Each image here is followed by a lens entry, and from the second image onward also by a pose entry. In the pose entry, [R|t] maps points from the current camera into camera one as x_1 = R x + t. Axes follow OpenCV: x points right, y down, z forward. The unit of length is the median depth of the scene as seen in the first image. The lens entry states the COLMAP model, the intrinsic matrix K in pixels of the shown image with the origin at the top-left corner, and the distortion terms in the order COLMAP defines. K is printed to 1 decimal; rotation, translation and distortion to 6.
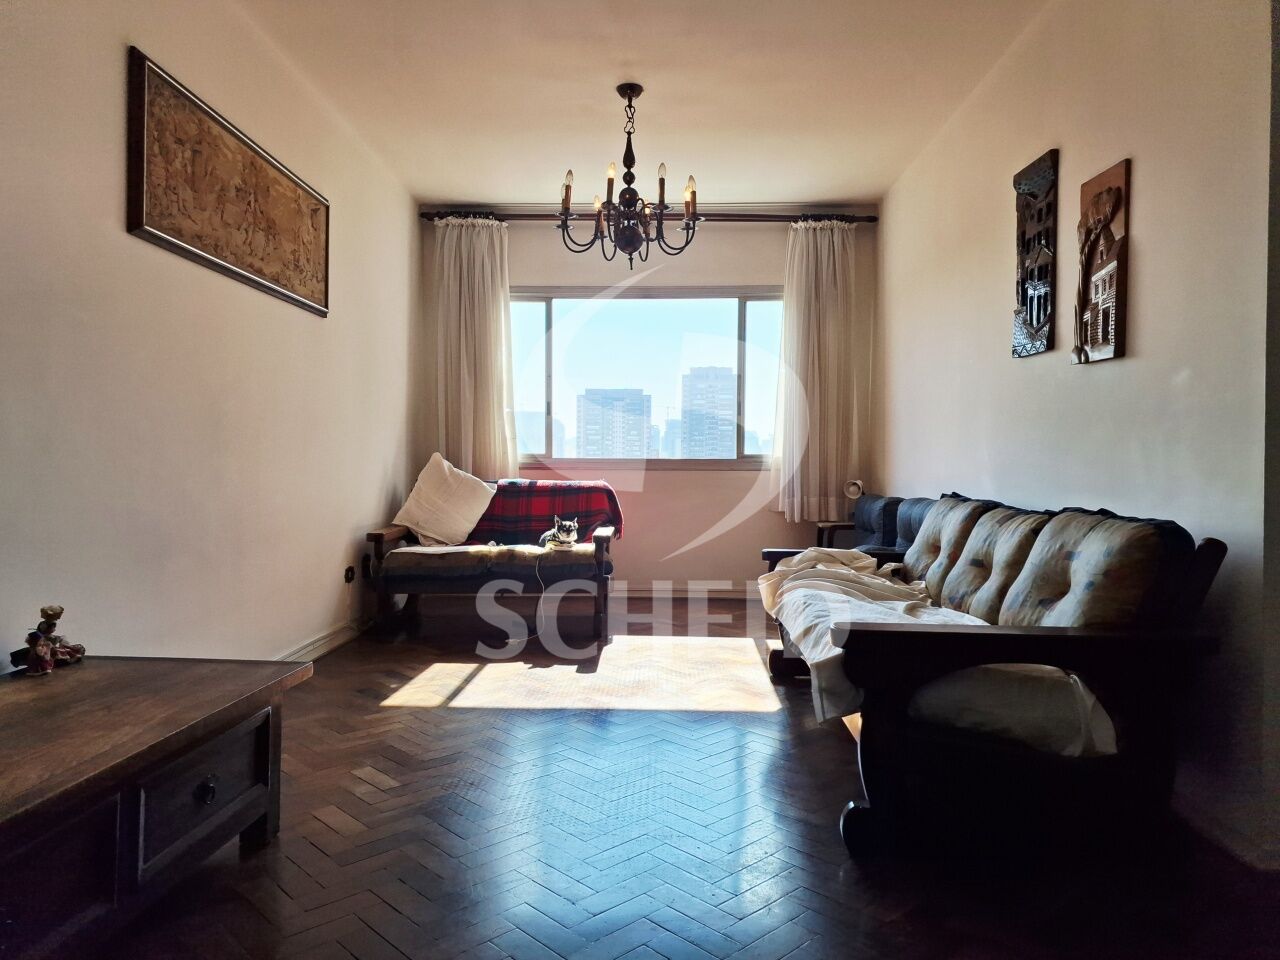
lens RADIAL K [[871.9, 0, 639.3], [0, 871.9, 483.5], [0, 0, 1]] dist [0.081345, -0.110434]
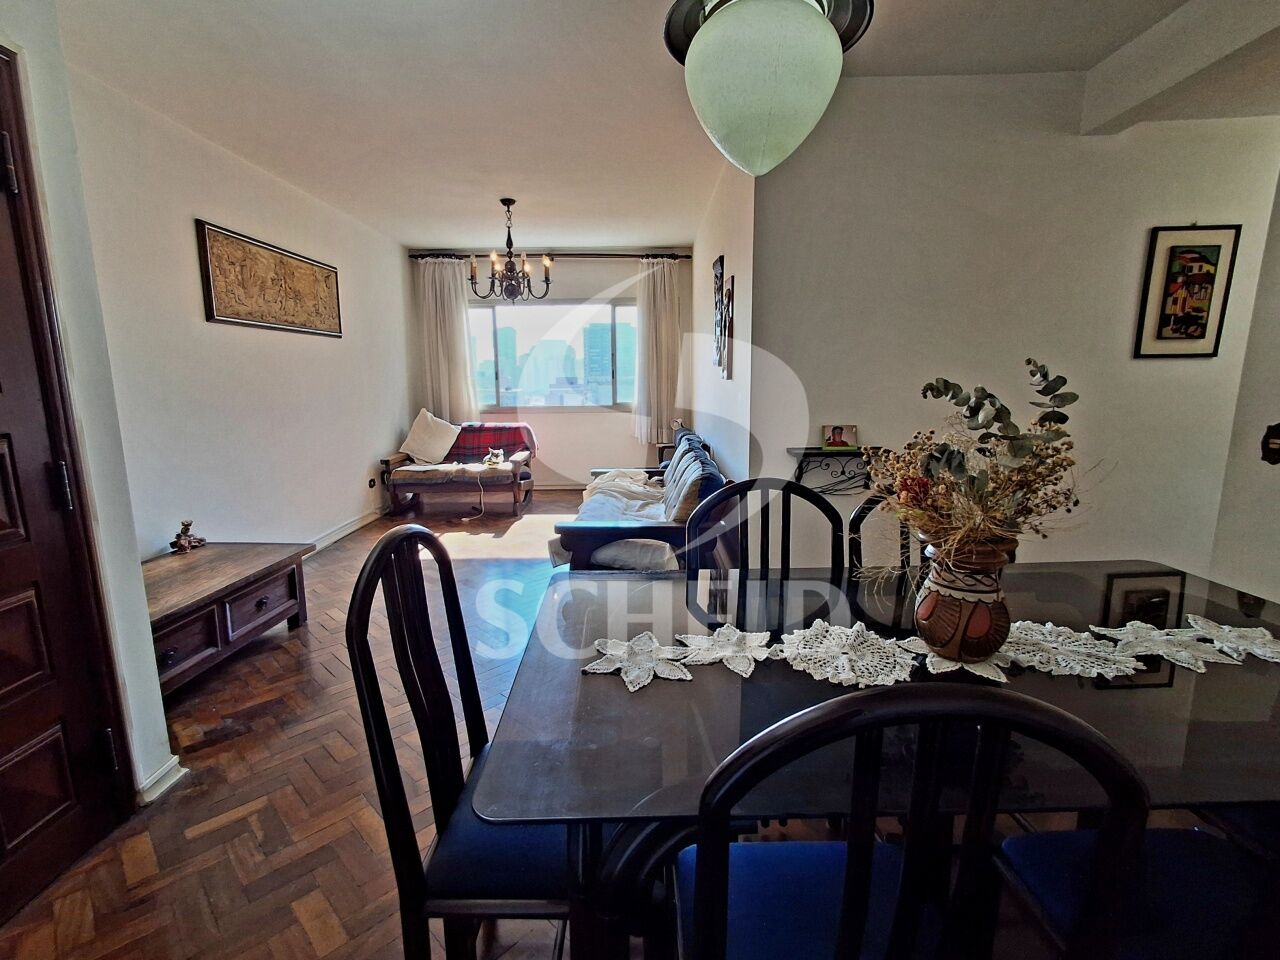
lens RADIAL K [[607.9, 0, 651.1], [0, 607.9, 484.4], [0, 0, 1]] dist [-0.002483, -0.000194]
pose [[0.999466, -0.018720, 0.026767, 0.262899], [0.014337, 0.987738, 0.155464, -0.100896], [-0.029349, -0.154997, 0.987479, -0.289946]]
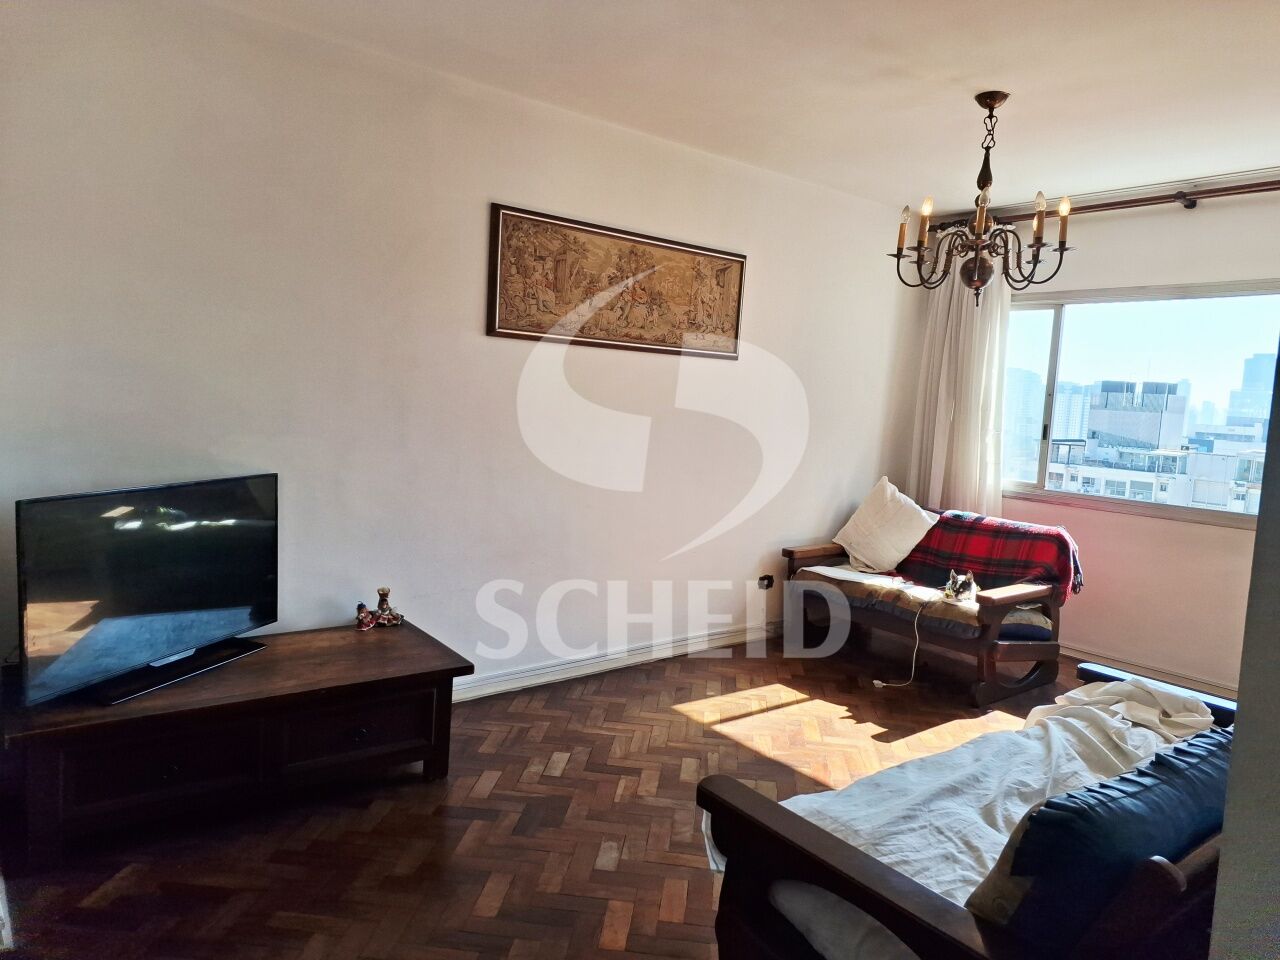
lens RADIAL K [[871.9, 0, 639.3], [0, 871.9, 483.5], [0, 0, 1]] dist [0.081345, -0.110434]
pose [[0.644178, 0.106338, -0.757448, 0.542474], [-0.067866, 0.994329, 0.081876, -0.140801], [0.761859, -0.001338, 0.647742, 0.210986]]
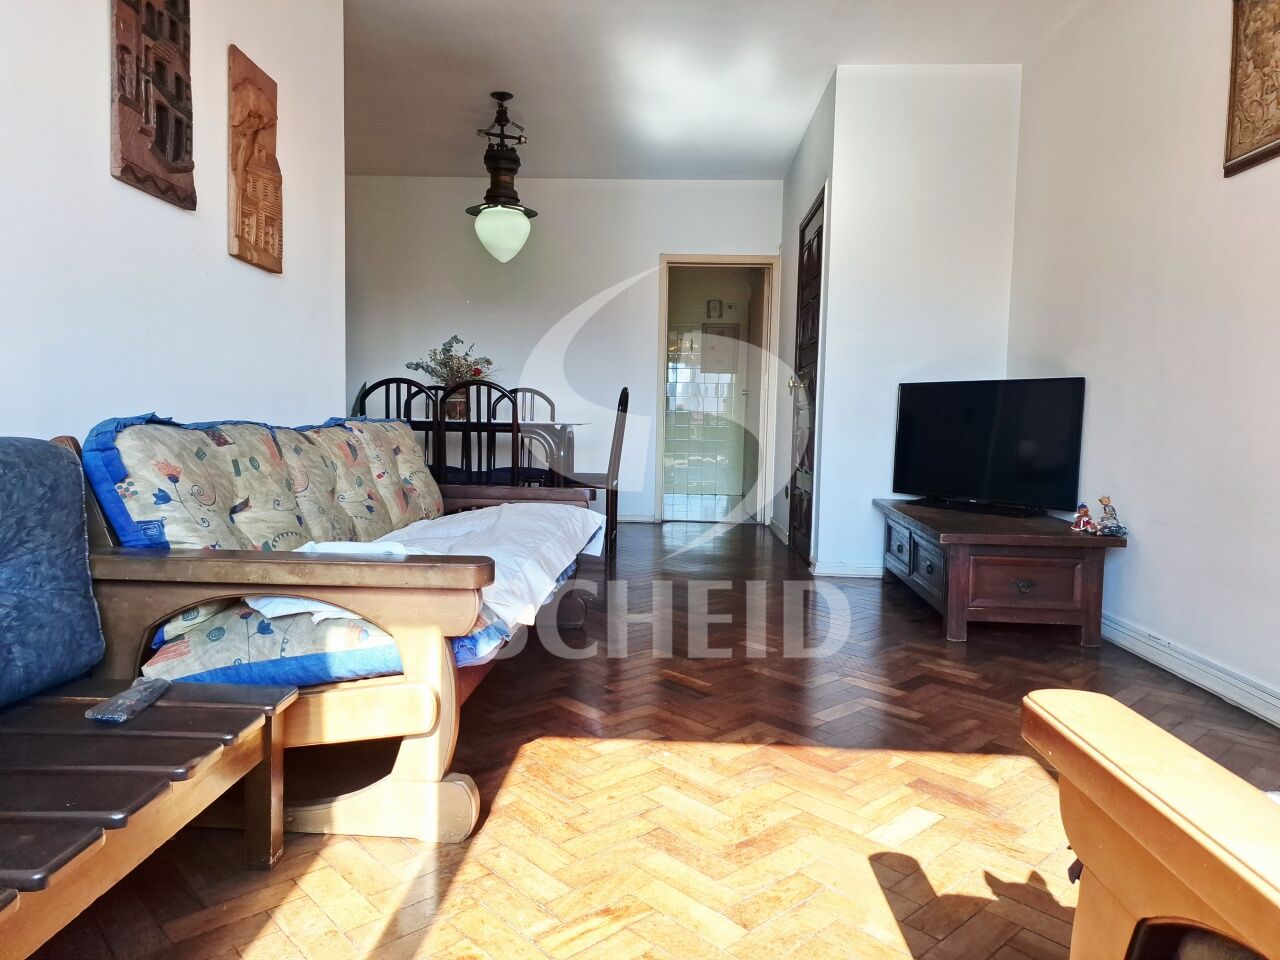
lens RADIAL K [[871.9, 0, 639.3], [0, 871.9, 483.5], [0, 0, 1]] dist [0.081345, -0.110434]
pose [[-0.999554, -0.029598, 0.003900, 0.078885], [-0.029080, 0.994850, 0.097100, -0.003817], [-0.006754, 0.096943, -0.995267, 1.629190]]
